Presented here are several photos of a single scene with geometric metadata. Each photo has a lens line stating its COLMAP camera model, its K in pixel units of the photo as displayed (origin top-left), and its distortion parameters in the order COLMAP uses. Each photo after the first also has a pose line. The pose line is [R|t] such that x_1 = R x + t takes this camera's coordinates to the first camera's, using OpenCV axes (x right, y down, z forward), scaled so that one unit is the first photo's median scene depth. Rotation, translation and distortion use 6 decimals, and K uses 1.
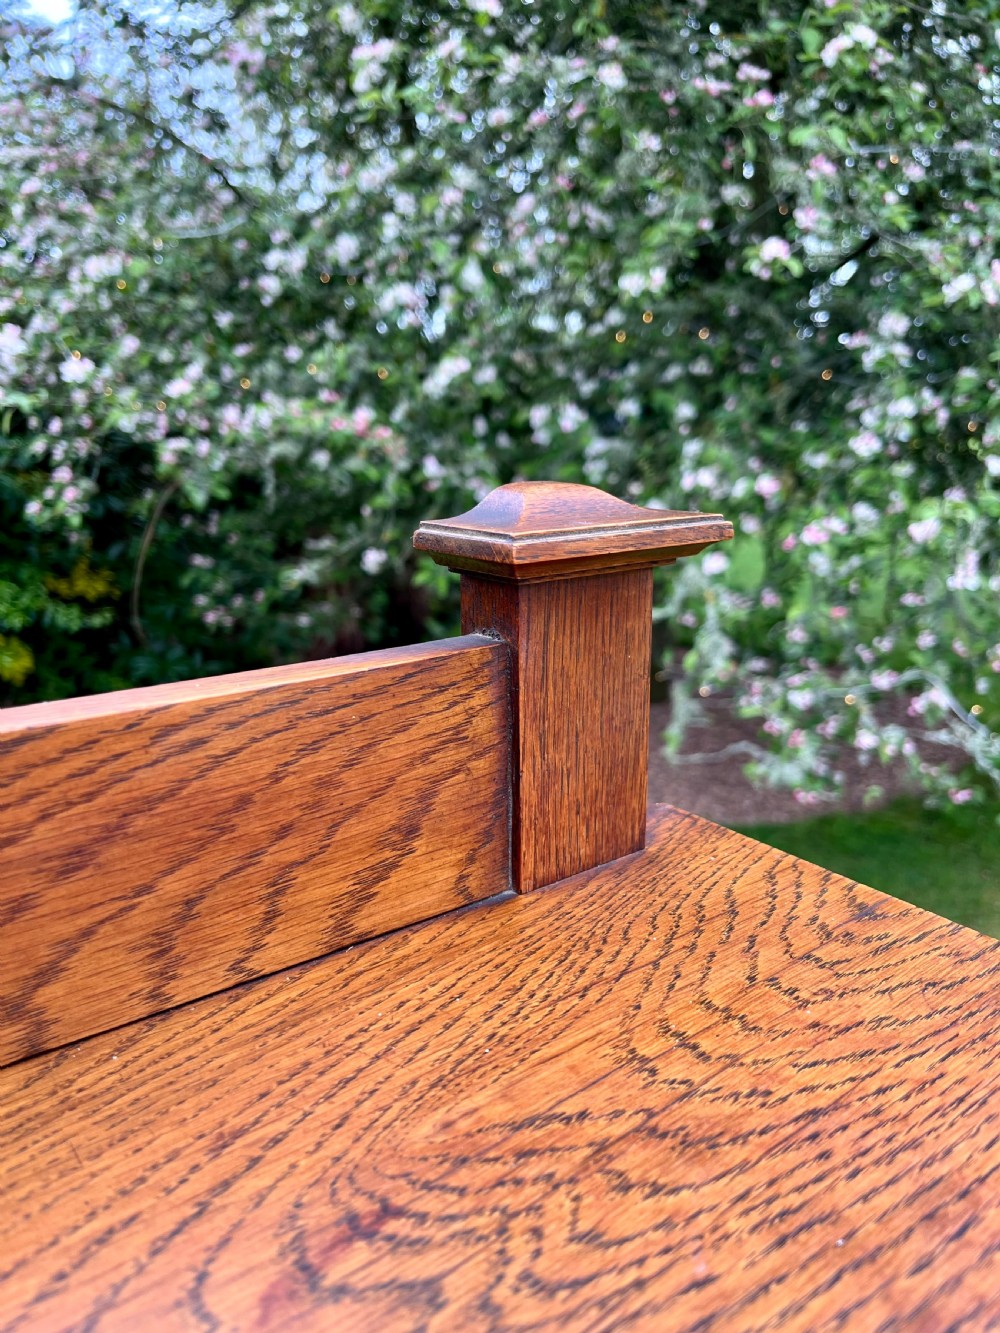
lens RADIAL K [[1040.4, 0, 501.6], [0, 1040.4, 682.5], [0, 0, 1]] dist [0.002910, -0.000968]
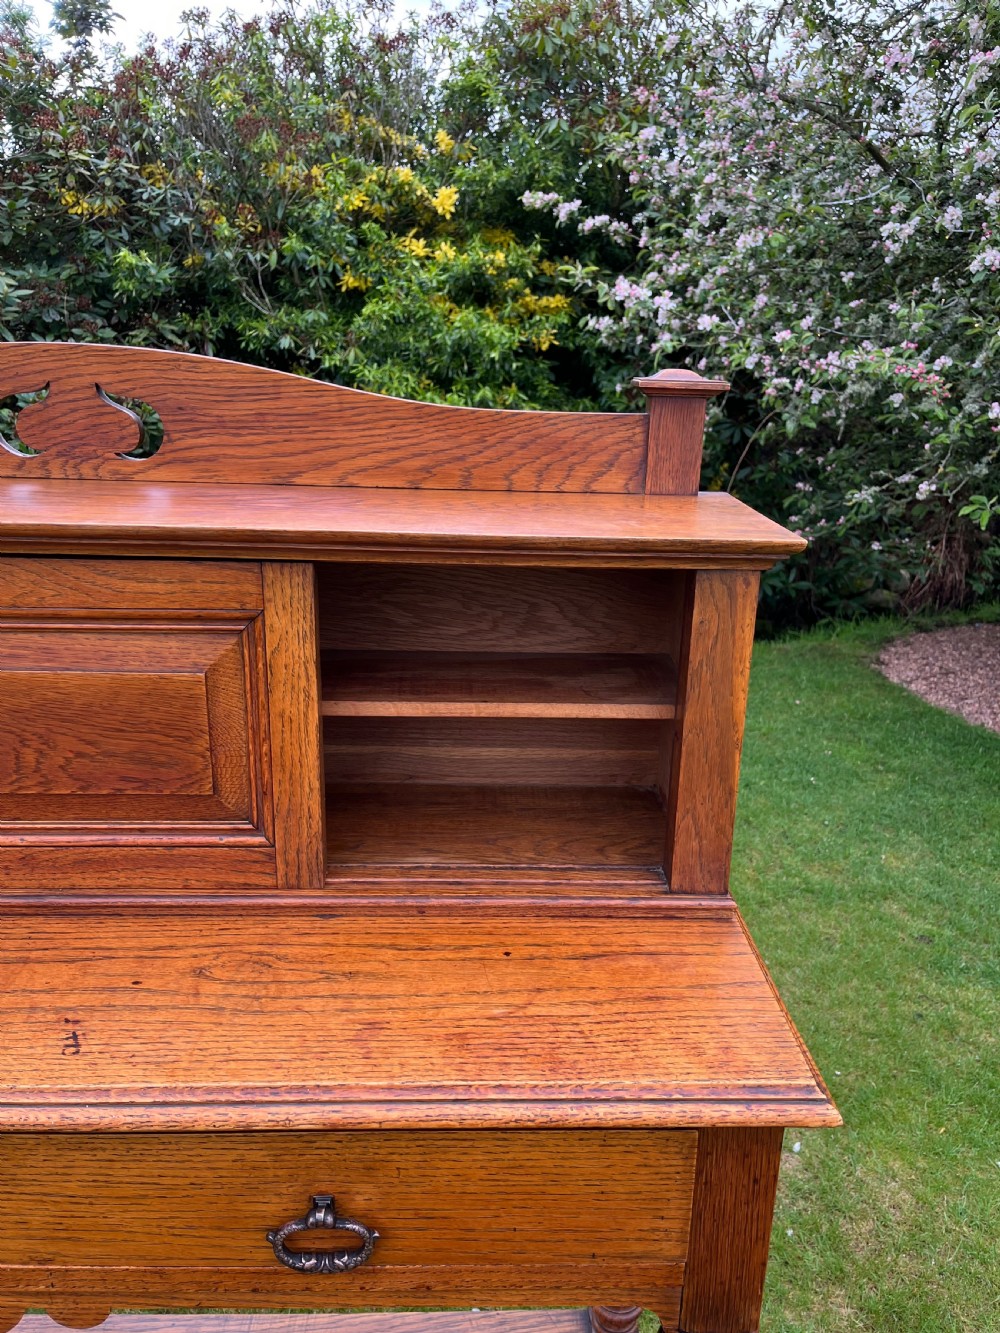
lens RADIAL K [[1014.3, 0, 510.6], [0, 1014.3, 681.1], [0, 0, 1]] dist [0.023662, 0.003369]
pose [[0.815771, 0.209161, -0.539230, 0.161564], [-0.180507, 0.977823, 0.106208, 0.054265], [0.549486, 0.010693, 0.835435, -0.204203]]
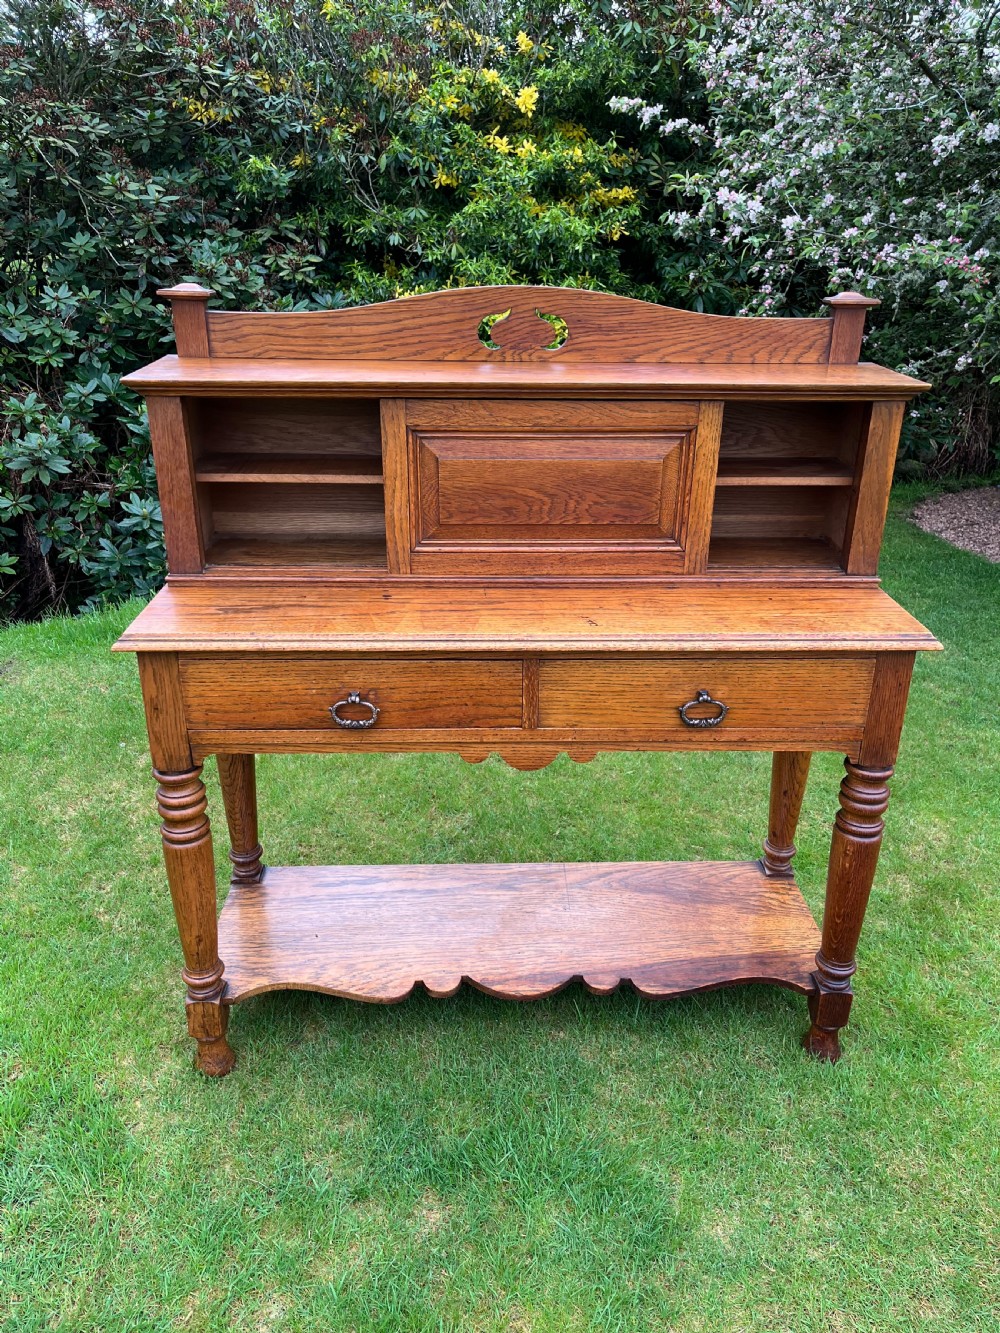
lens RADIAL K [[1004.5, 0, 512.0], [0, 1004.5, 678.1], [0, 0, 1]] dist [0.051077, -0.048930]
pose [[0.812851, 0.255965, -0.523216, 0.214418], [-0.166878, 0.962953, 0.211834, 0.105894], [0.558055, -0.084876, 0.825452, -0.522003]]
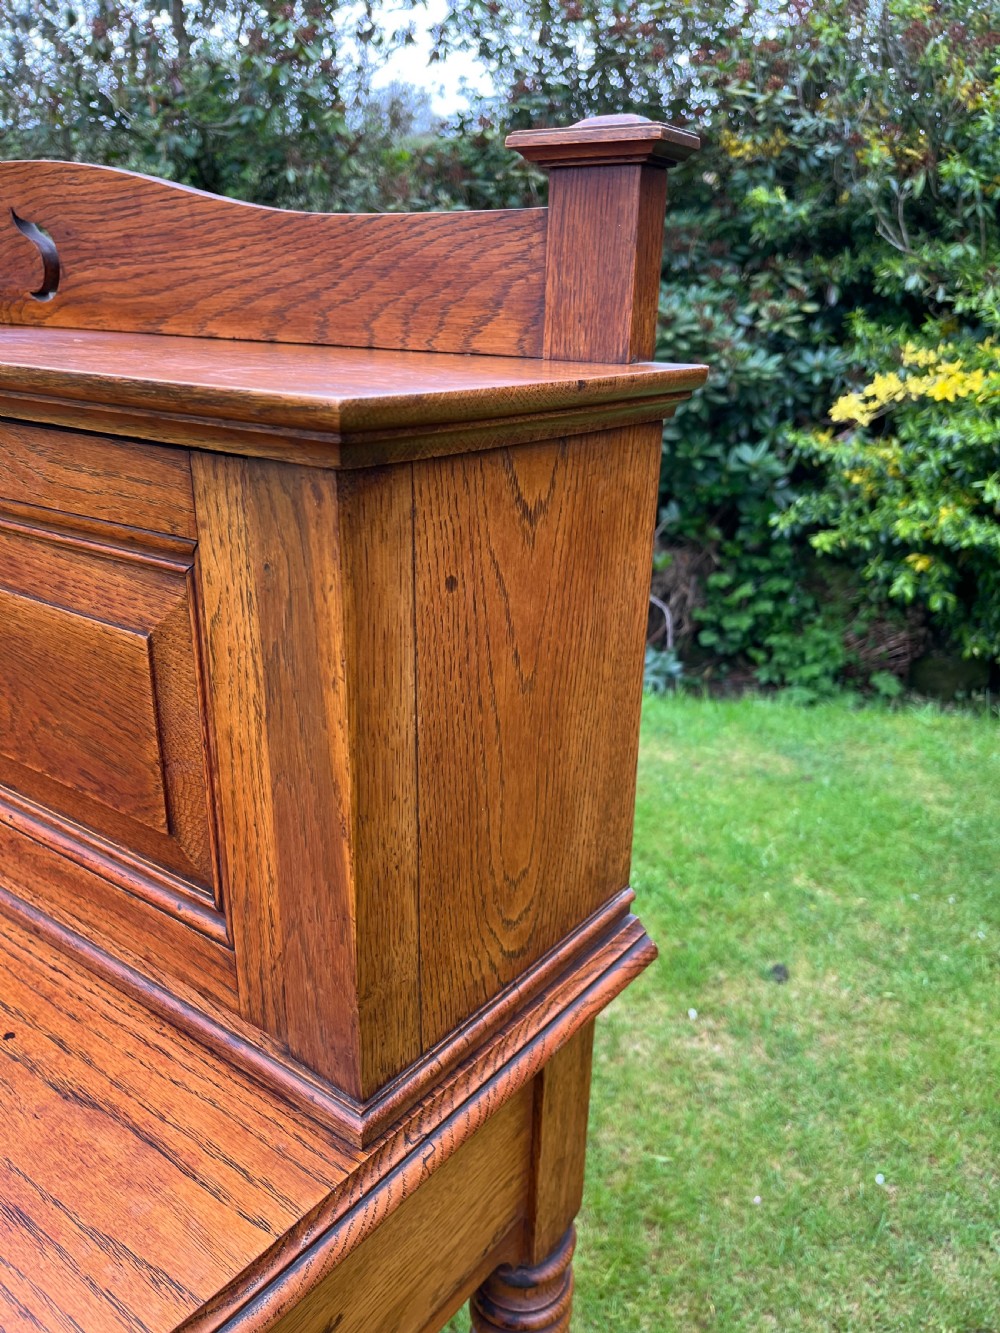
lens RADIAL K [[1019.1, 0, 496.8], [0, 1019.1, 686.0], [0, 0, 1]] dist [0.042738, -0.055834]
pose [[0.266313, 0.353855, -0.896585, 0.190756], [-0.267488, 0.920773, 0.283950, 0.025302], [0.926028, 0.164206, 0.339866, 0.041274]]
